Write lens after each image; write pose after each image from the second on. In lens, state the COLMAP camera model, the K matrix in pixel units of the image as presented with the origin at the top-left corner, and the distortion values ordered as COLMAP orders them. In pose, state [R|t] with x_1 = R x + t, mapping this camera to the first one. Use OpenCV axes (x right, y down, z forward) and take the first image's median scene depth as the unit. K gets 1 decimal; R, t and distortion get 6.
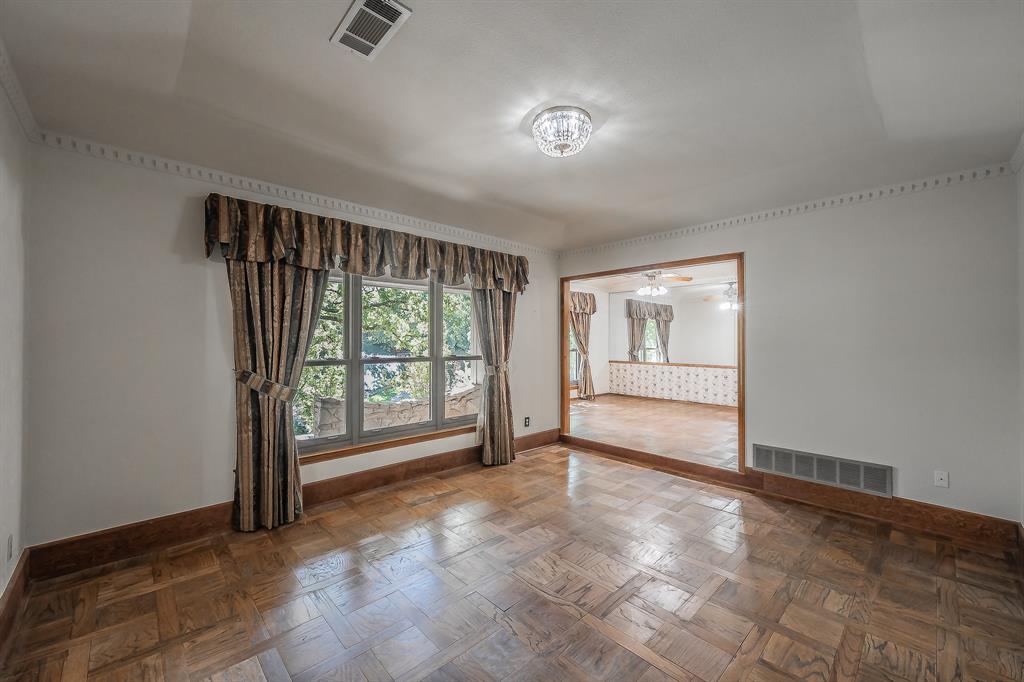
lens RADIAL K [[408.7, 0, 508.5], [0, 408.7, 339.4], [0, 0, 1]] dist [-0.001964, -0.000116]
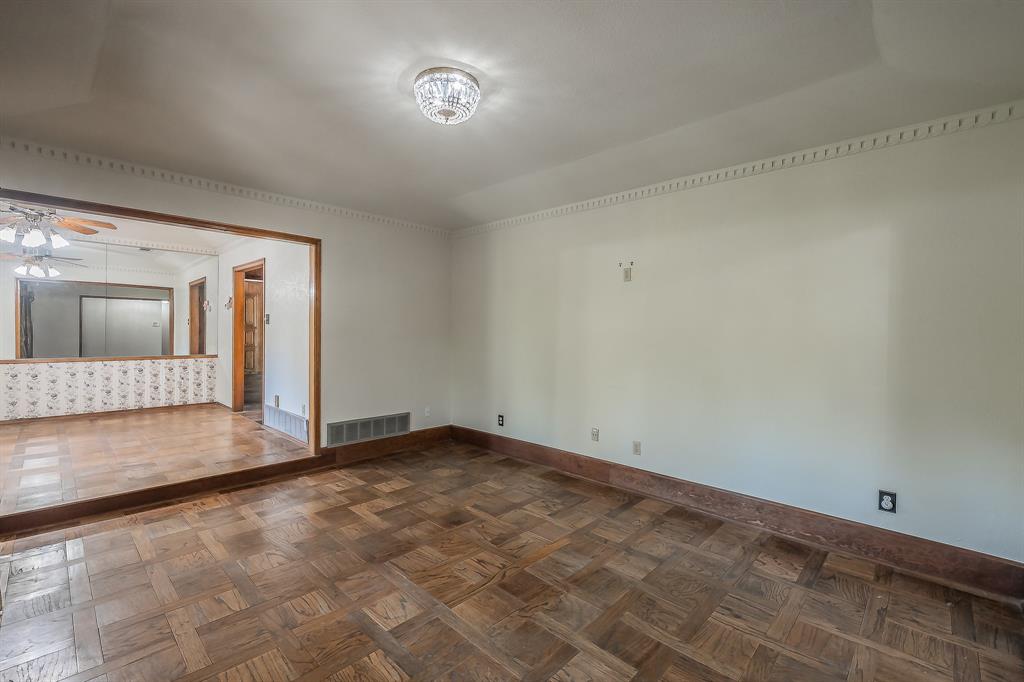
lens RADIAL K [[439.4, 0, 512.0], [0, 439.4, 341.0], [0, 0, 1]] dist [-0.002211, -0.000183]
pose [[-0.038141, -0.028065, 0.998878, -0.596419], [-0.012312, 0.999543, 0.027614, 0.003457], [-0.999197, -0.011245, -0.038469, 0.614375]]
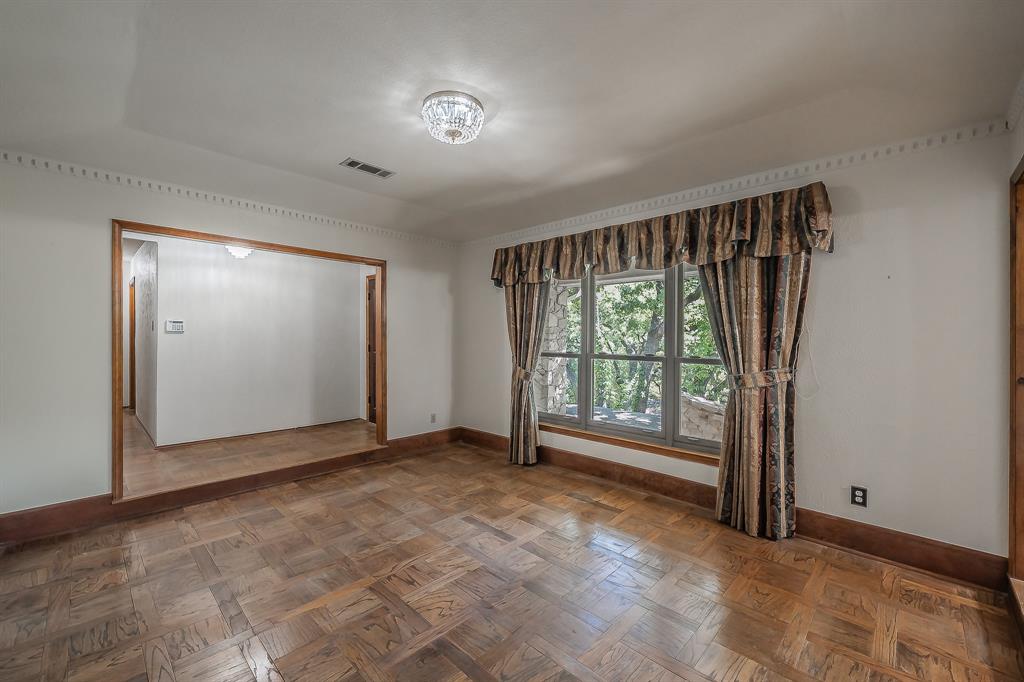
lens RADIAL K [[425.7, 0, 512.0], [0, 425.7, 341.0], [0, 0, 1]] dist [-0.000591, -0.000195]
pose [[0.030619, 0.008219, -0.999497, 0.784353], [0.000367, 0.999966, 0.008234, 0.003942], [0.999531, -0.000619, 0.030615, 0.766755]]
